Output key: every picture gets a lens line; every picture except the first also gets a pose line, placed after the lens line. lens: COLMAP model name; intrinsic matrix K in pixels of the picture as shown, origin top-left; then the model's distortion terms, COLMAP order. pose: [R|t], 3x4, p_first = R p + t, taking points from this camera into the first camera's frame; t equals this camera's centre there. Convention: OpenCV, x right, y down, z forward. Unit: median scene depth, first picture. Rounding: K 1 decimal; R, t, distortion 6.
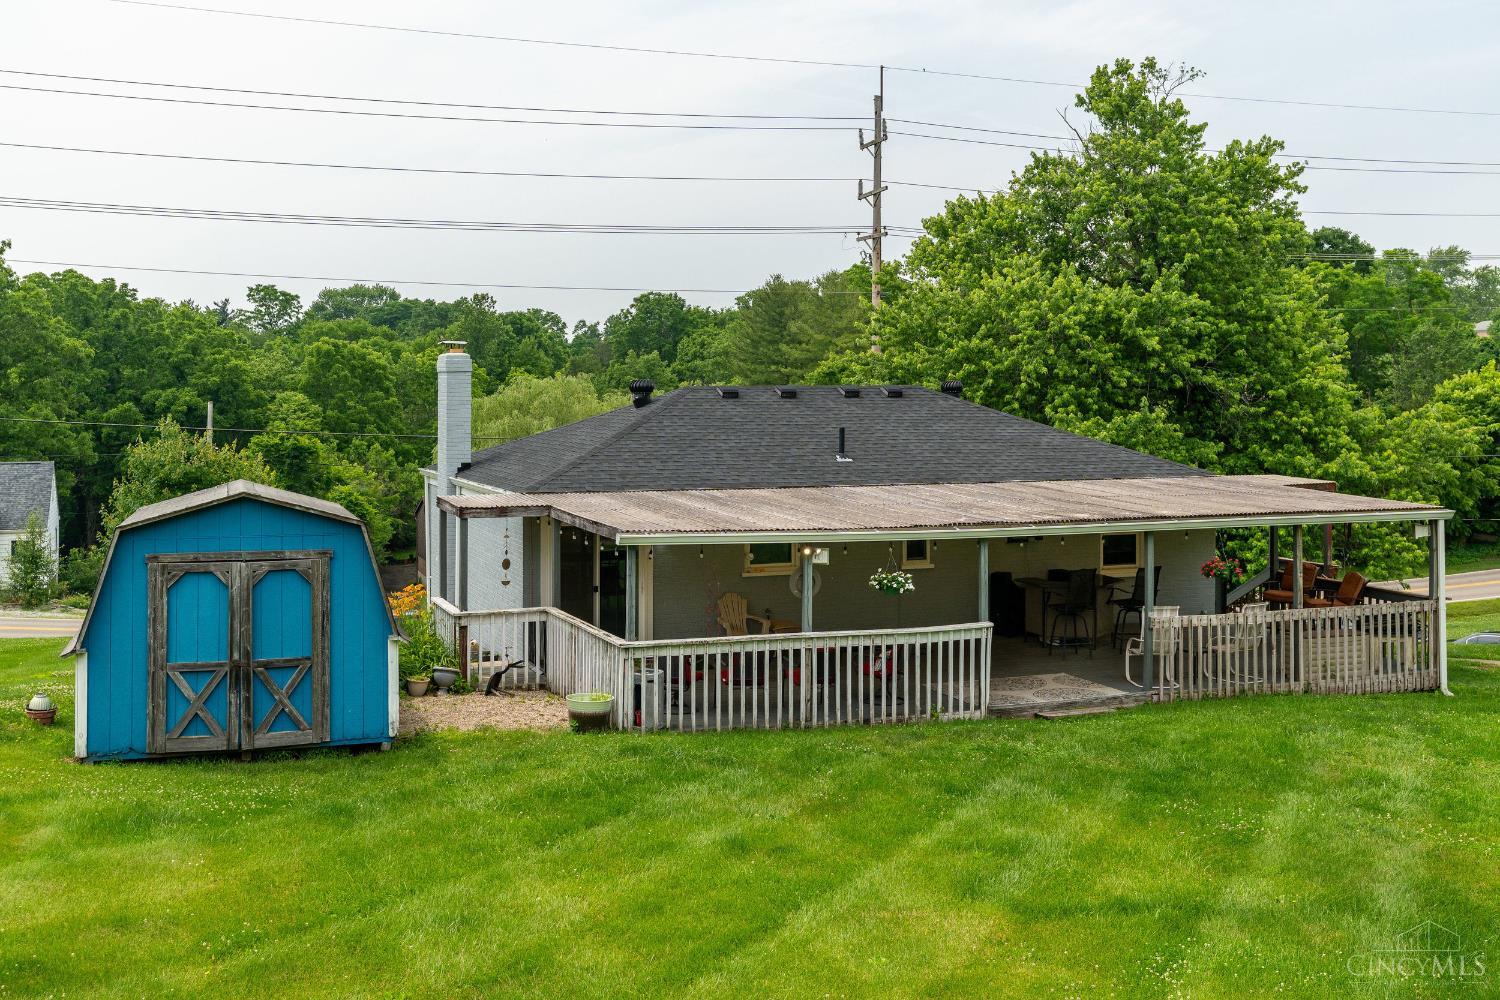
lens RADIAL K [[1420.0, 0, 748.1], [0, 1420.0, 495.0], [0, 0, 1]] dist [0.017811, 0.000000]
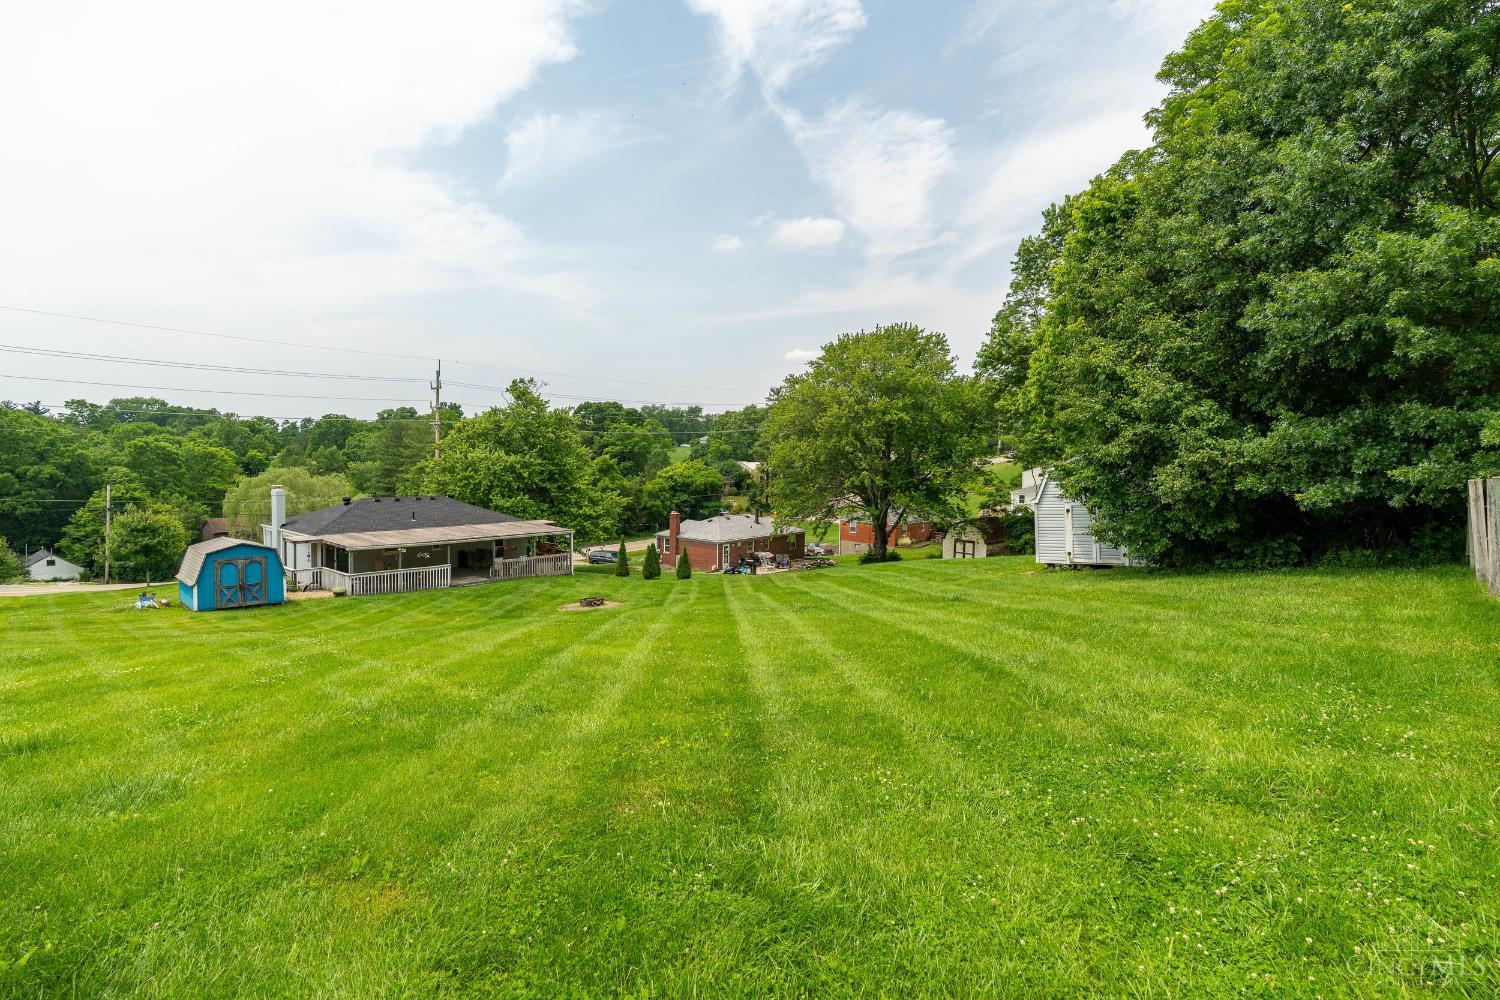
lens RADIAL K [[680.6, 0, 749.9], [0, 680.6, 485.3], [0, 0, 1]] dist [0.004926, 0.000747]
pose [[0.881450, -0.003763, 0.472263, 0.001934], [0.013135, 0.999777, -0.016548, -0.049862], [-0.472095, 0.020789, 0.881302, -0.608328]]
